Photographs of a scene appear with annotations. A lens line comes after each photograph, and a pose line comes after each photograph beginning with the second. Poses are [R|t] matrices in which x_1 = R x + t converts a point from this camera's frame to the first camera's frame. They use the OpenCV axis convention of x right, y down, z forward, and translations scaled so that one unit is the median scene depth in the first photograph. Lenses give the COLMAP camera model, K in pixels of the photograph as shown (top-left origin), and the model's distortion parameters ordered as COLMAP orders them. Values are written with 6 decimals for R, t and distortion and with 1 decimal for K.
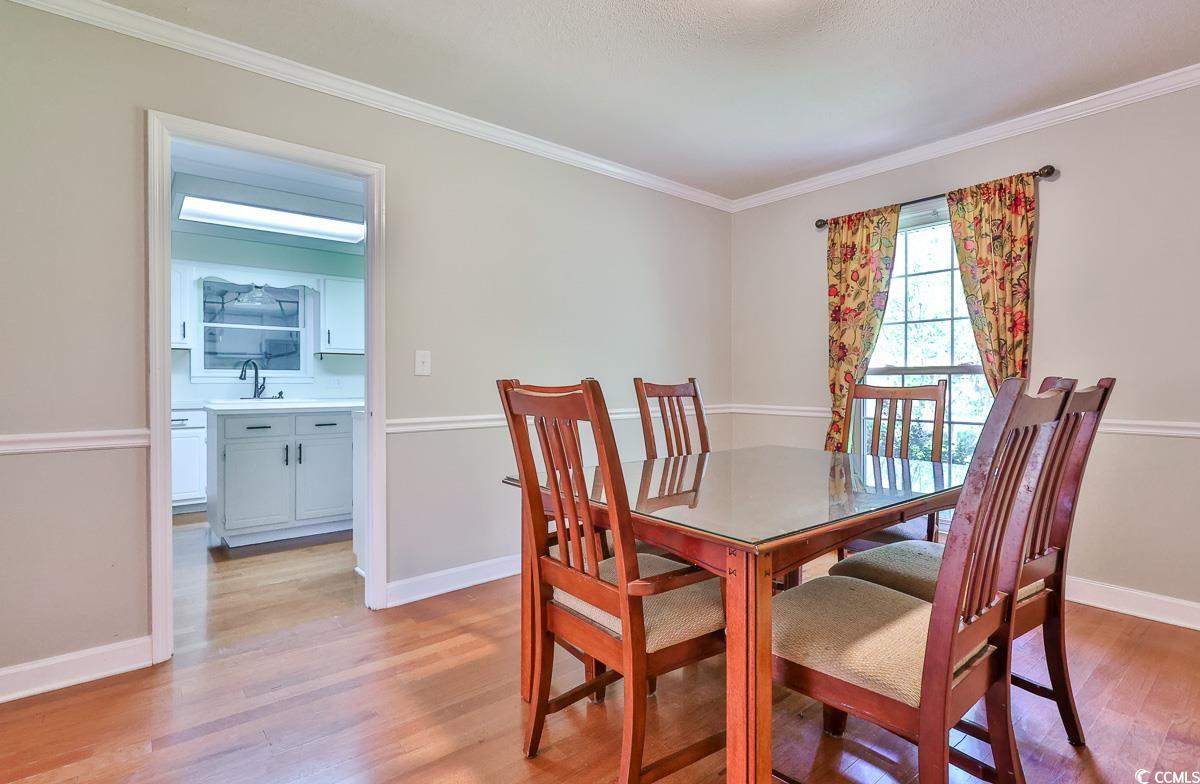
lens RADIAL K [[574.2, 0, 598.0], [0, 574.2, 385.4], [0, 0, 1]] dist [-0.001290, -0.000048]
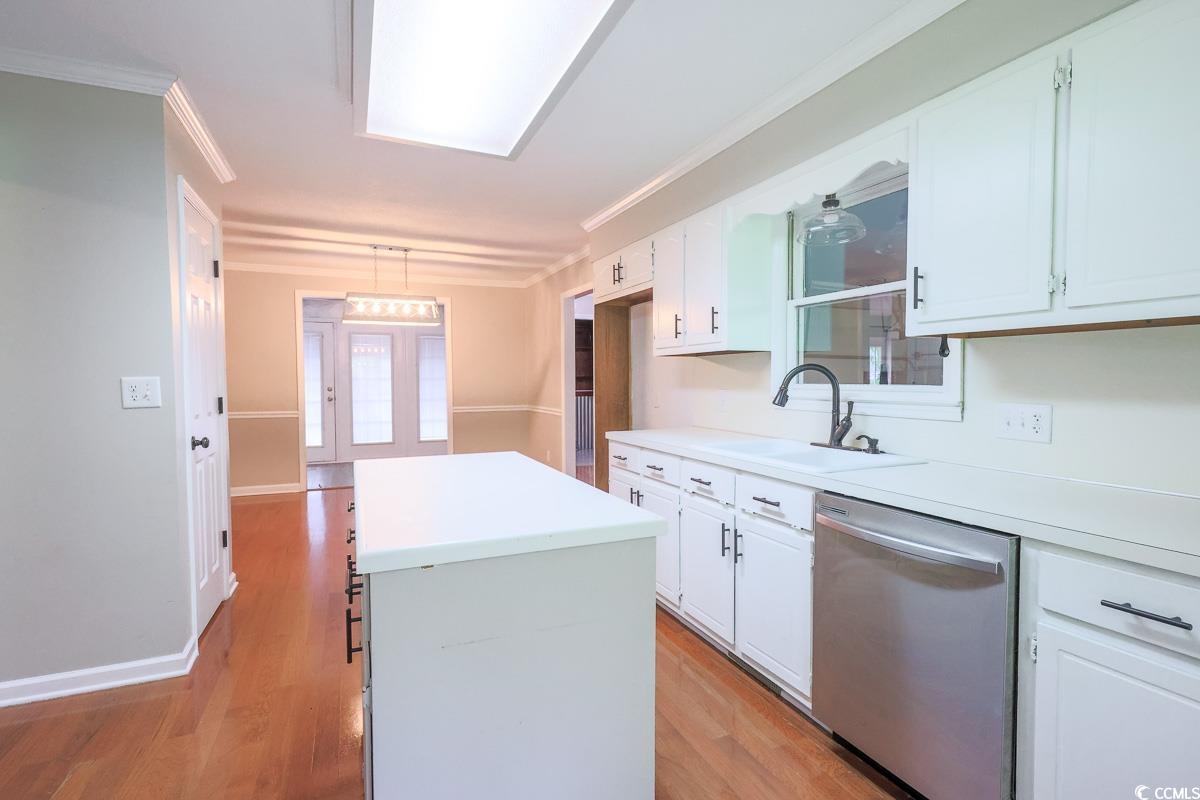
lens RADIAL K [[572.0, 0, 593.5], [0, 572.0, 399.0], [0, 0, 1]] dist [0.004437, 0.000120]
pose [[-0.286606, 0.036246, -0.957363, -0.188532], [-0.007868, 0.999161, 0.040184, -0.057143], [0.958016, 0.019049, -0.286081, 1.680056]]
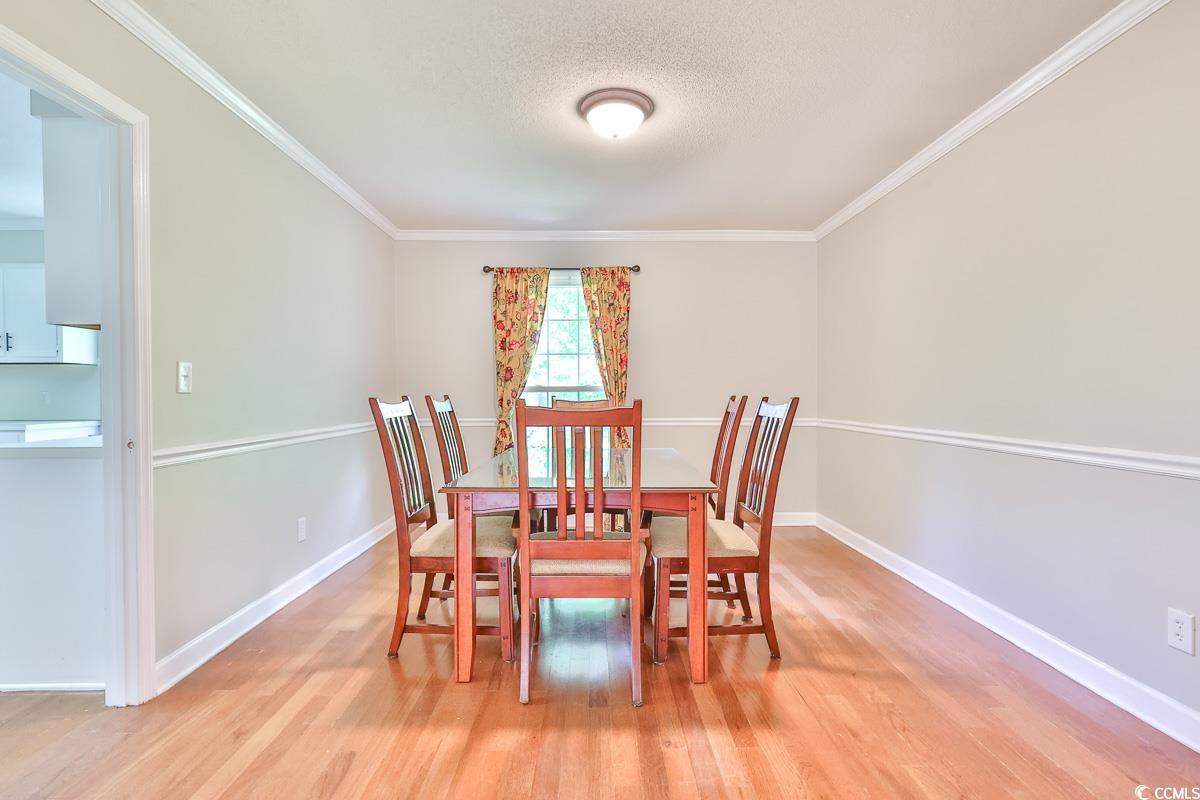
lens RADIAL K [[572.0, 0, 593.5], [0, 572.0, 399.0], [0, 0, 1]] dist [0.004437, 0.000120]
pose [[0.636788, -0.007229, 0.771005, -0.447567], [0.007867, 0.999965, 0.002879, -0.005331], [-0.770999, 0.004232, 0.636823, 0.045454]]
